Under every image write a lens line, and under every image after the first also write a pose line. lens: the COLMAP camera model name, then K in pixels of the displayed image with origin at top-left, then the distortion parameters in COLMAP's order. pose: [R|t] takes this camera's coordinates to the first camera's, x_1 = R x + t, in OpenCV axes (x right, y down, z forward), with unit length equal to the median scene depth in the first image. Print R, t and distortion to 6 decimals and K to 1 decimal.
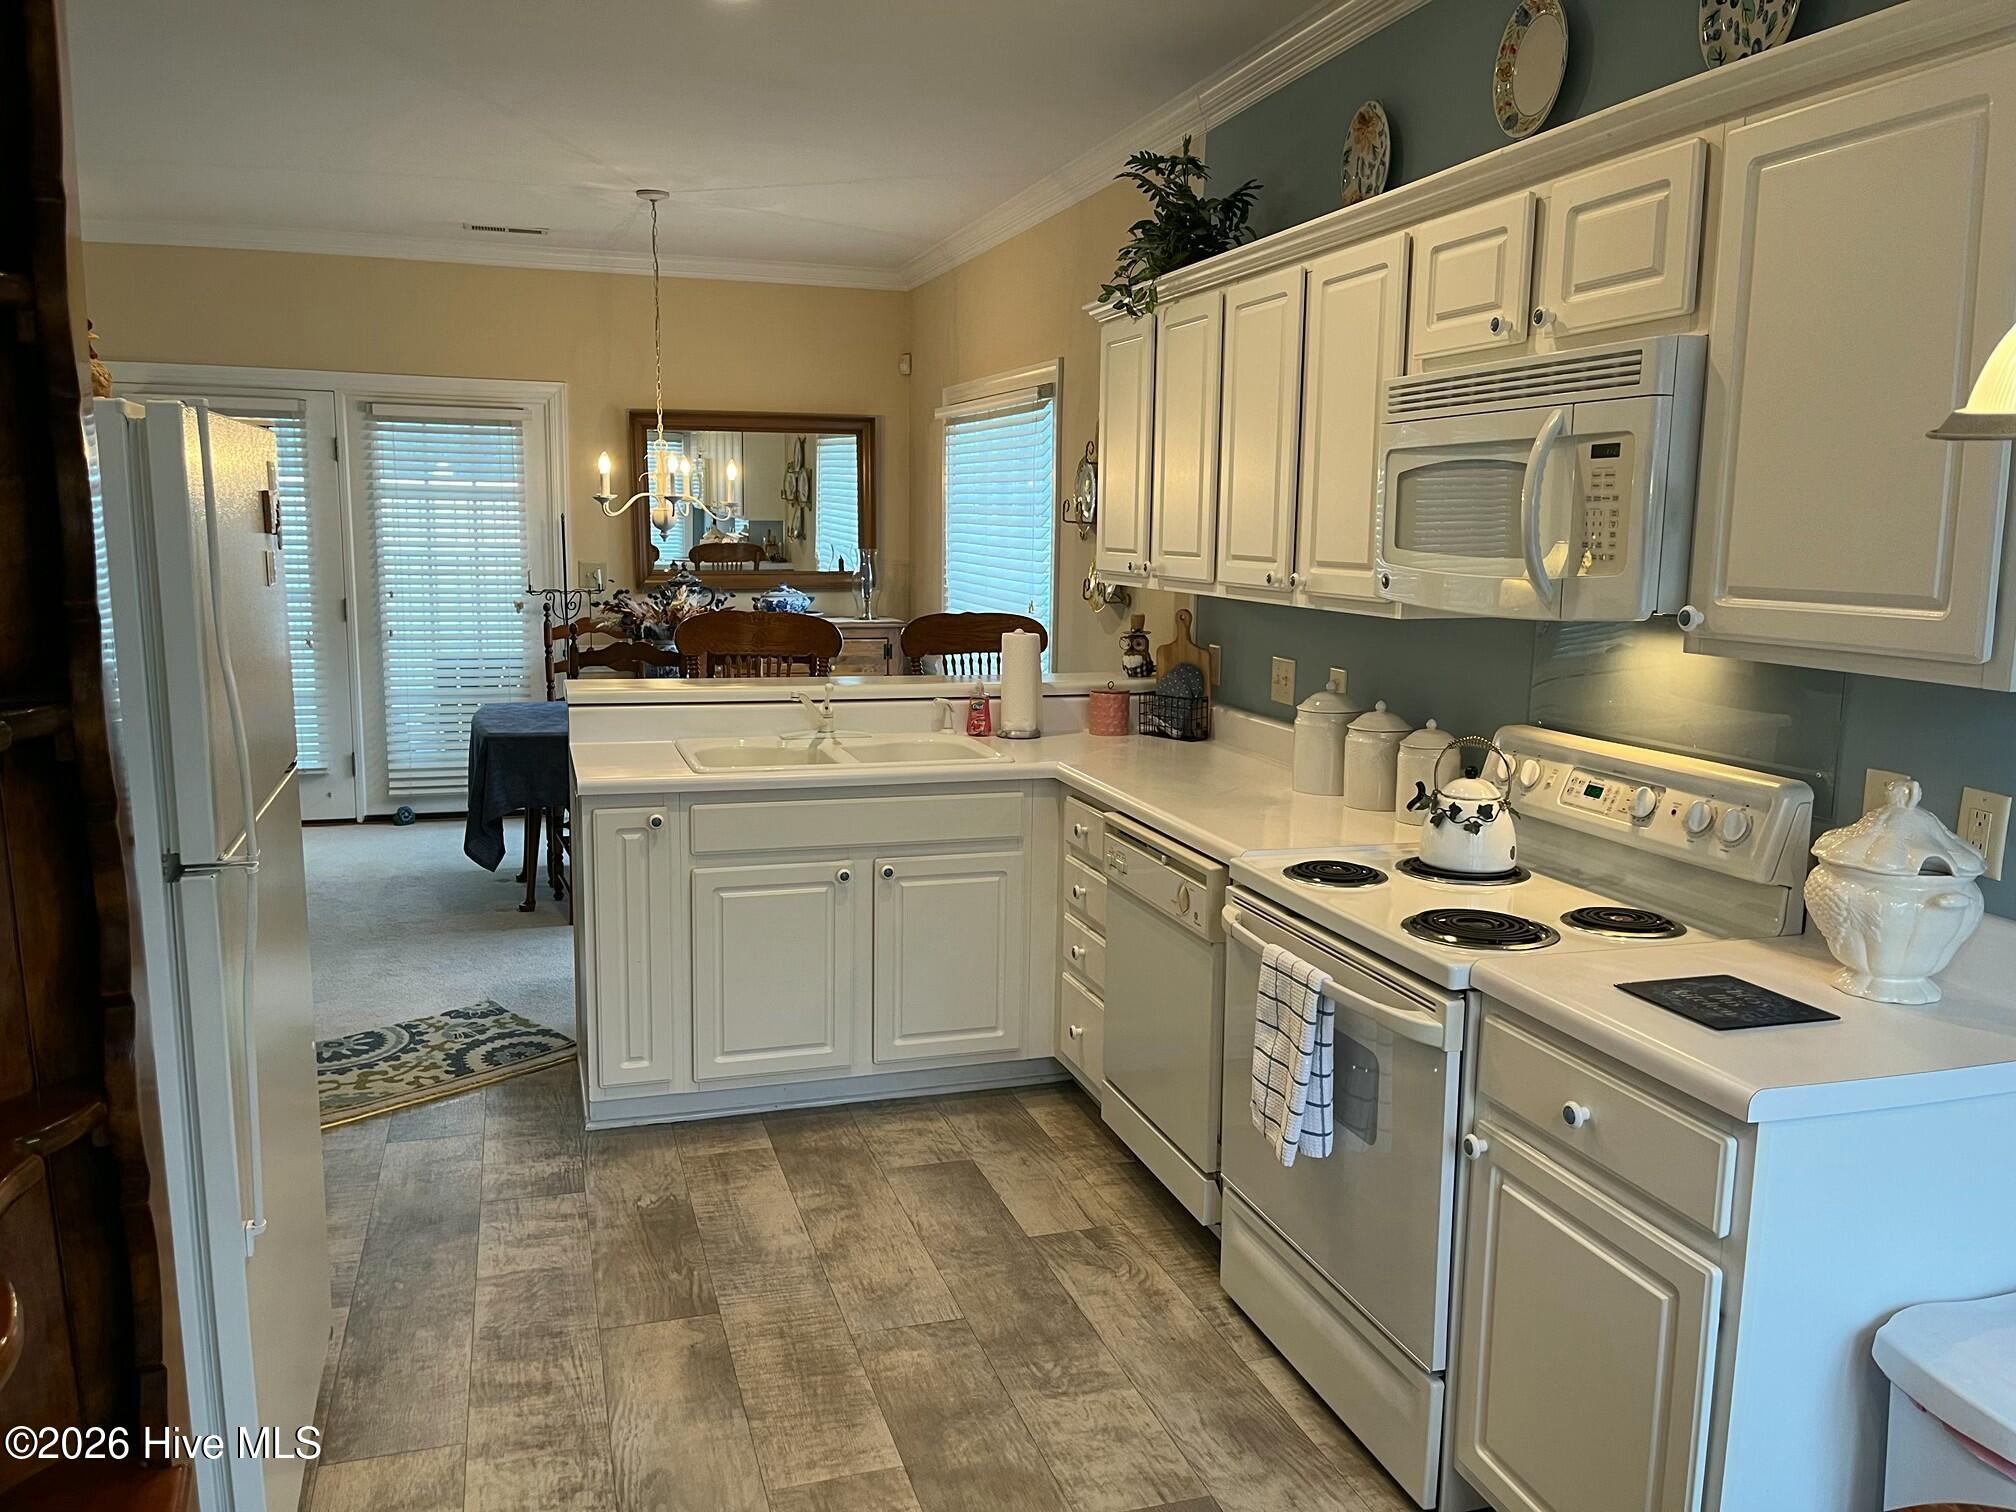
lens RADIAL K [[1531.3, 0, 1008.0], [0, 1531.3, 756.0], [0, 0, 1]] dist [0.048326, -0.061405]
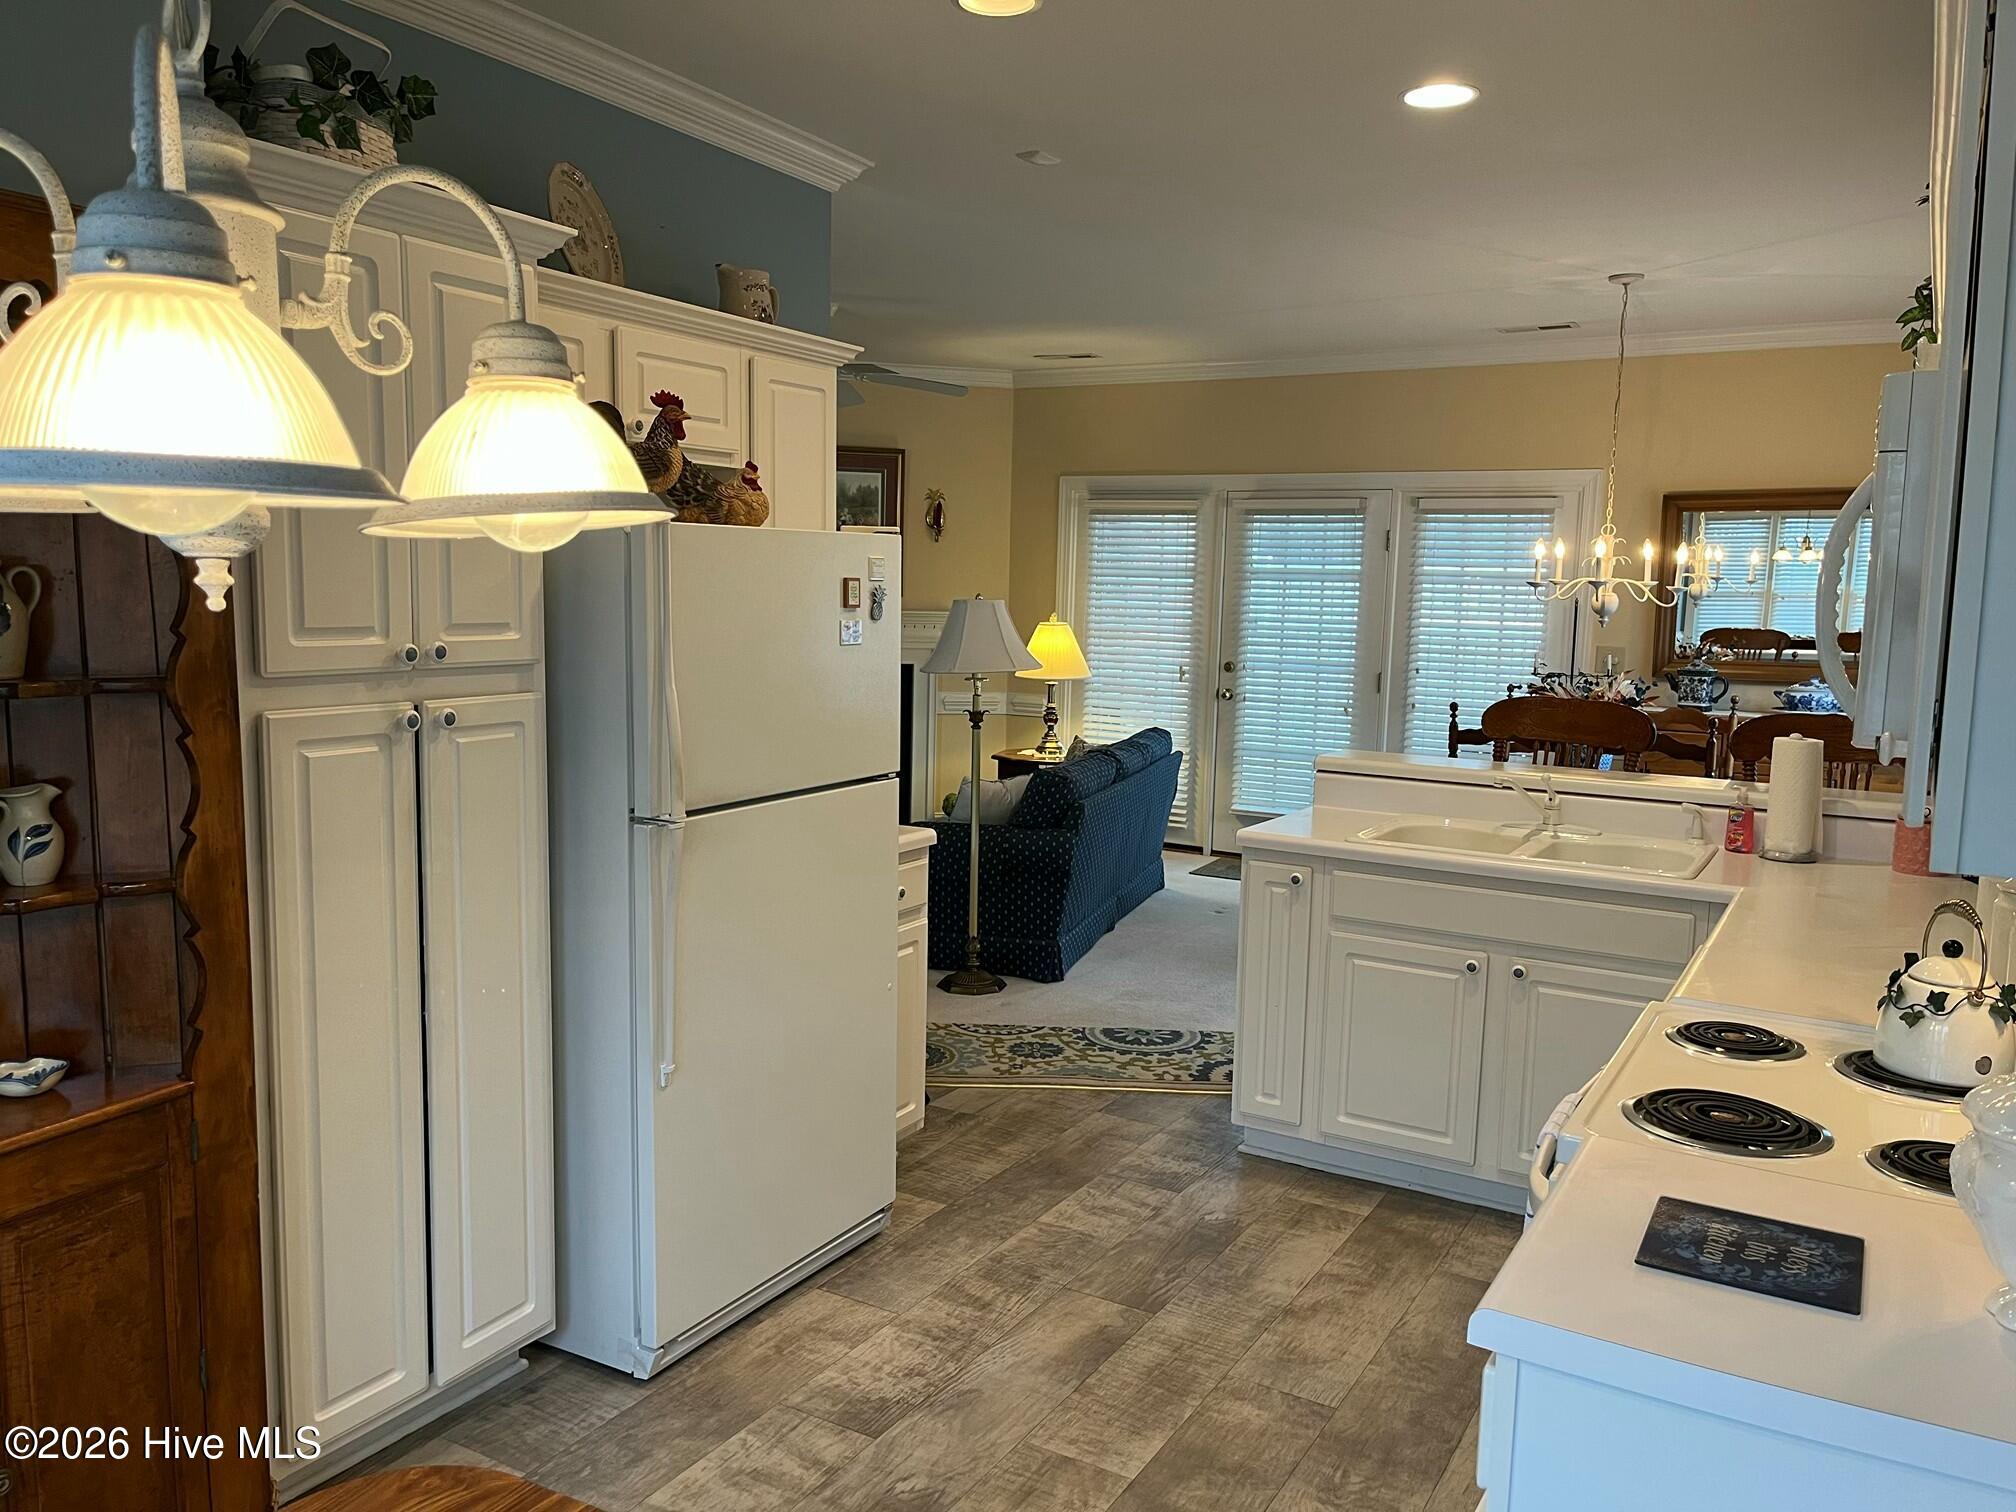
lens RADIAL K [[1531.3, 0, 1008.0], [0, 1531.3, 756.0], [0, 0, 1]] dist [0.048326, -0.061405]
pose [[0.664022, 0.086643, -0.742676, 0.379720], [-0.126800, 0.991925, 0.002350, -0.017864], [0.736883, 0.092611, 0.669646, 0.104226]]
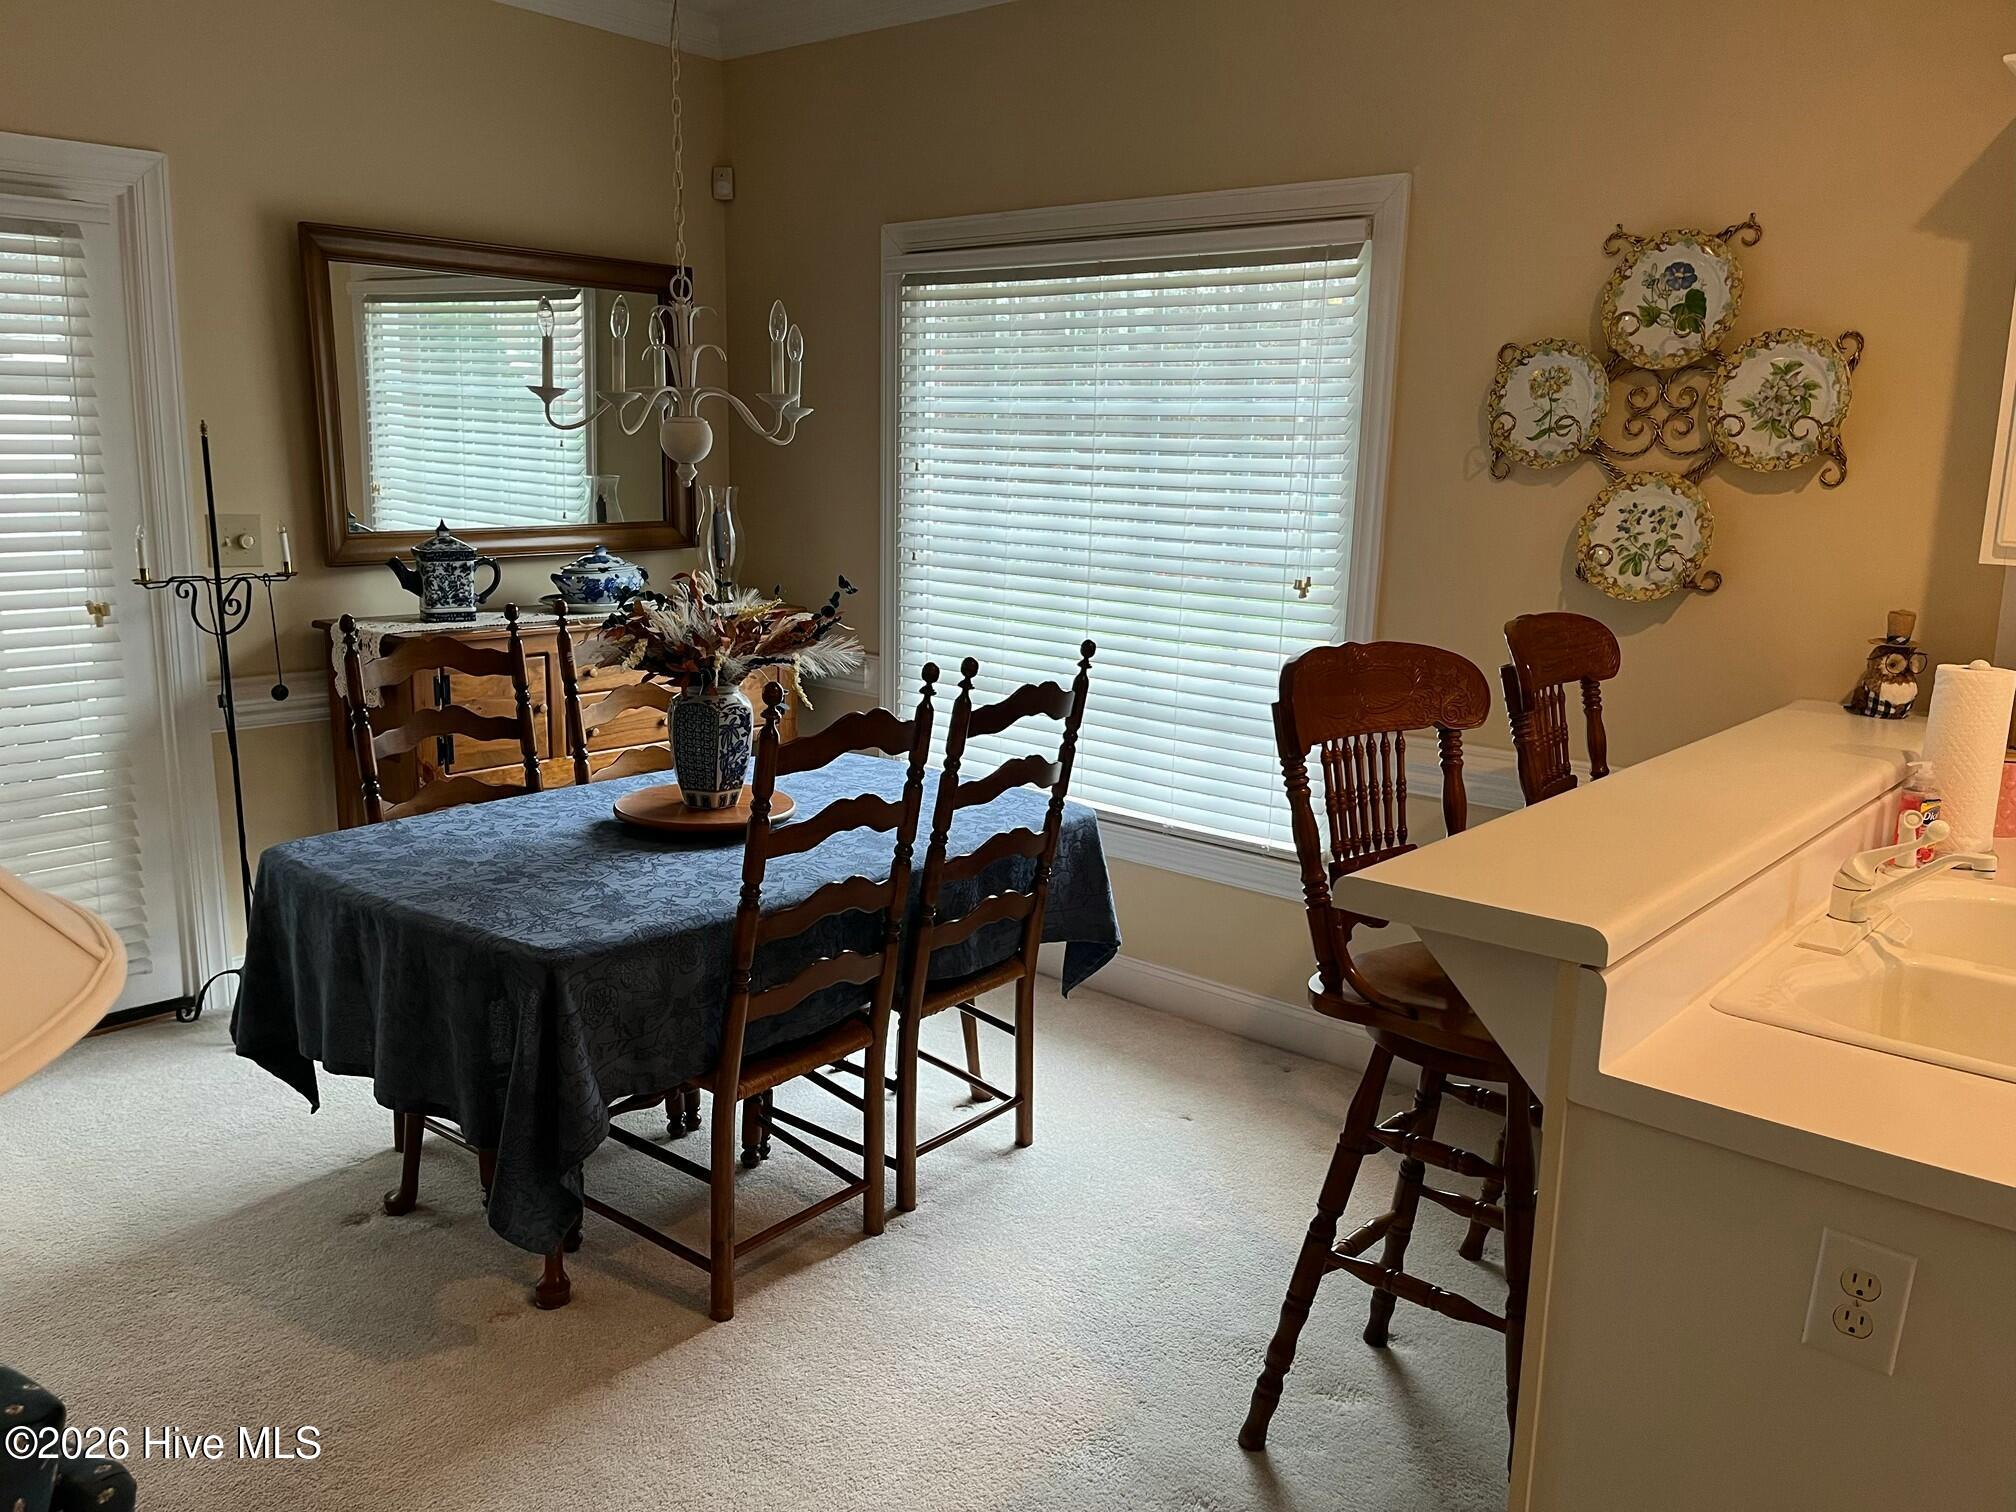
lens RADIAL K [[1531.3, 0, 1008.0], [0, 1531.3, 756.0], [0, 0, 1]] dist [0.048326, -0.061405]
pose [[0.849128, -0.100341, 0.518569, -0.586963], [0.071915, 0.994610, 0.074695, -0.119639], [-0.523269, -0.026132, 0.851767, 0.759155]]
